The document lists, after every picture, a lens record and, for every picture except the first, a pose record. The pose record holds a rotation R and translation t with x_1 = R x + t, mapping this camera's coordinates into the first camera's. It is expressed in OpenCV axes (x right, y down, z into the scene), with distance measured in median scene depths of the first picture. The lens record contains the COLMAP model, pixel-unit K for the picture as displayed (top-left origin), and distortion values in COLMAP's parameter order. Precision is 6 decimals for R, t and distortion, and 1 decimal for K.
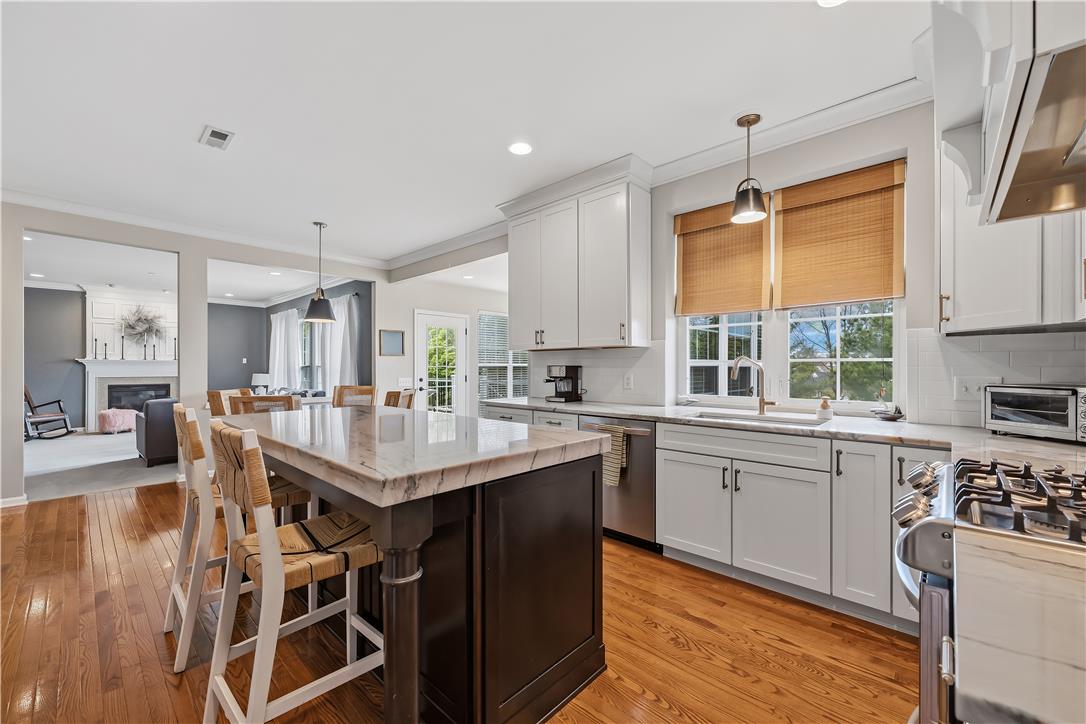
lens RADIAL K [[436.5, 0, 540.7], [0, 436.5, 363.8], [0, 0, 1]] dist [-0.001458, 0.000186]
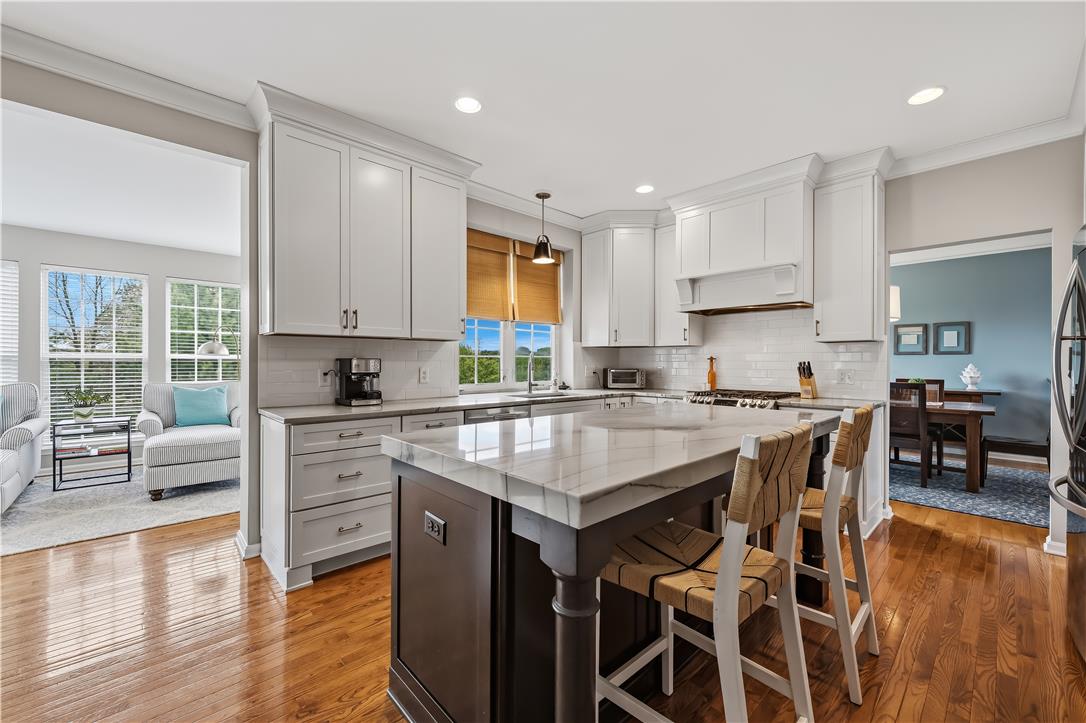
lens RADIAL K [[436.5, 0, 536.9], [0, 436.5, 362.4], [0, 0, 1]] dist [-0.001458, 0.000186]
pose [[0.071328, -0.003493, 0.997447, -0.384594], [-0.009682, 0.999944, 0.004194, 0.002182], [-0.997406, -0.009956, 0.071290, 0.346245]]
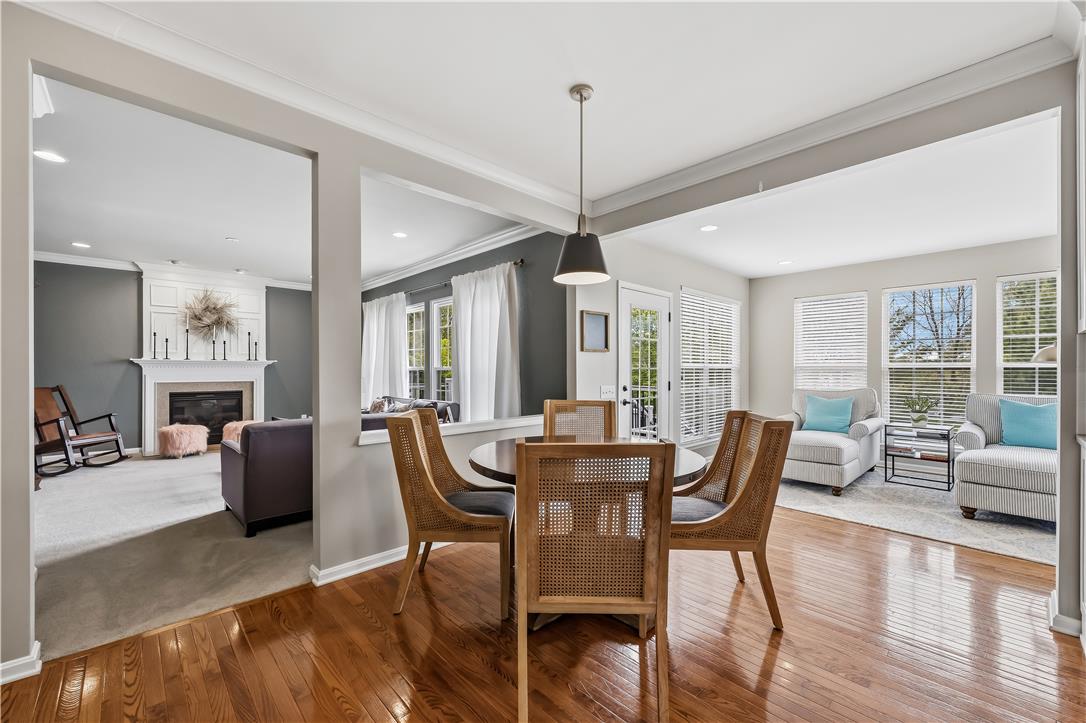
lens RADIAL K [[436.5, 0, 538.6], [0, 436.5, 367.6], [0, 0, 1]] dist [-0.001458, 0.000186]
pose [[0.998163, -0.000831, -0.060586, -0.332146], [0.001007, 0.999995, 0.002867, 0.002899], [0.060584, -0.002923, 0.998159, 0.304826]]
